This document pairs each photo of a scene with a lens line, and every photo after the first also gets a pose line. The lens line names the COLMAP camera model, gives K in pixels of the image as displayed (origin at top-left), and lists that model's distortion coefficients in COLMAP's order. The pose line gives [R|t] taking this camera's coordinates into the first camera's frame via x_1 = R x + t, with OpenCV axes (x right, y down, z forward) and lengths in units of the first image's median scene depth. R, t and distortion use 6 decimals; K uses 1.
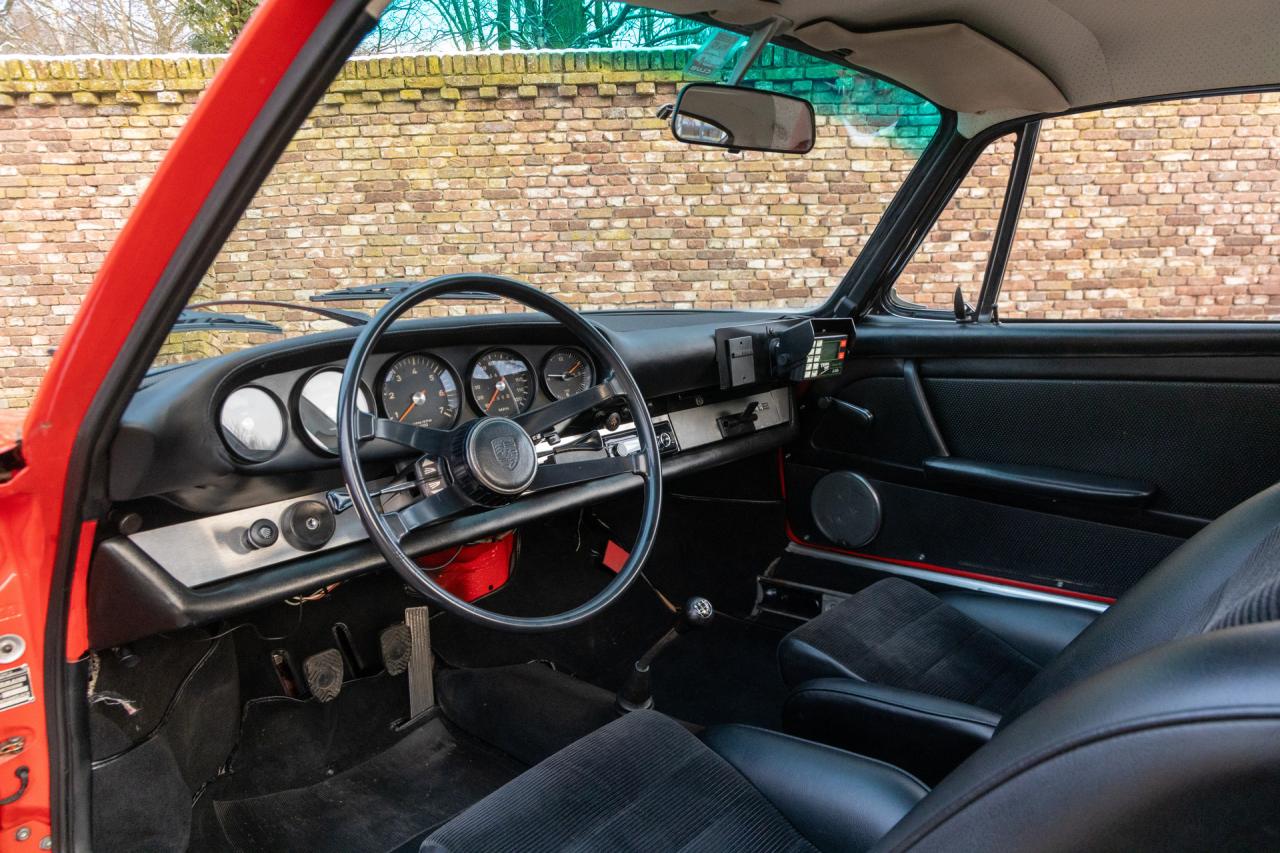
lens RADIAL K [[867.4, 0, 664.5], [0, 867.4, 446.1], [0, 0, 1]] dist [0.002677, 0.007399]
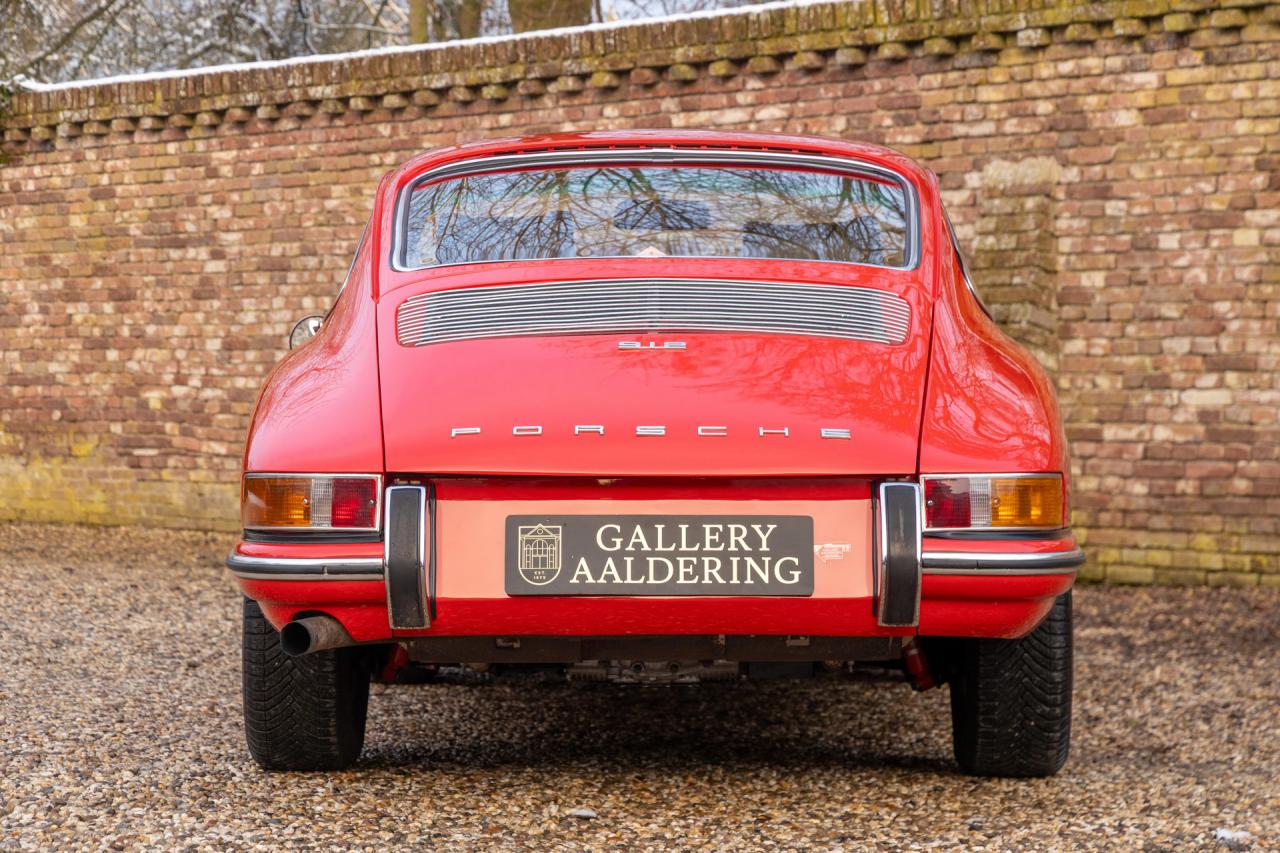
lens RADIAL K [[3414.4, 0, 640.0], [0, 3414.4, 426.5], [0, 0, 1]] dist [0.098118, -0.840369]
pose [[0.636164, 0.034792, -0.770769, 1.171814], [-0.167444, 0.981400, -0.093902, 0.158702], [0.753165, 0.188797, 0.630157, -0.728236]]
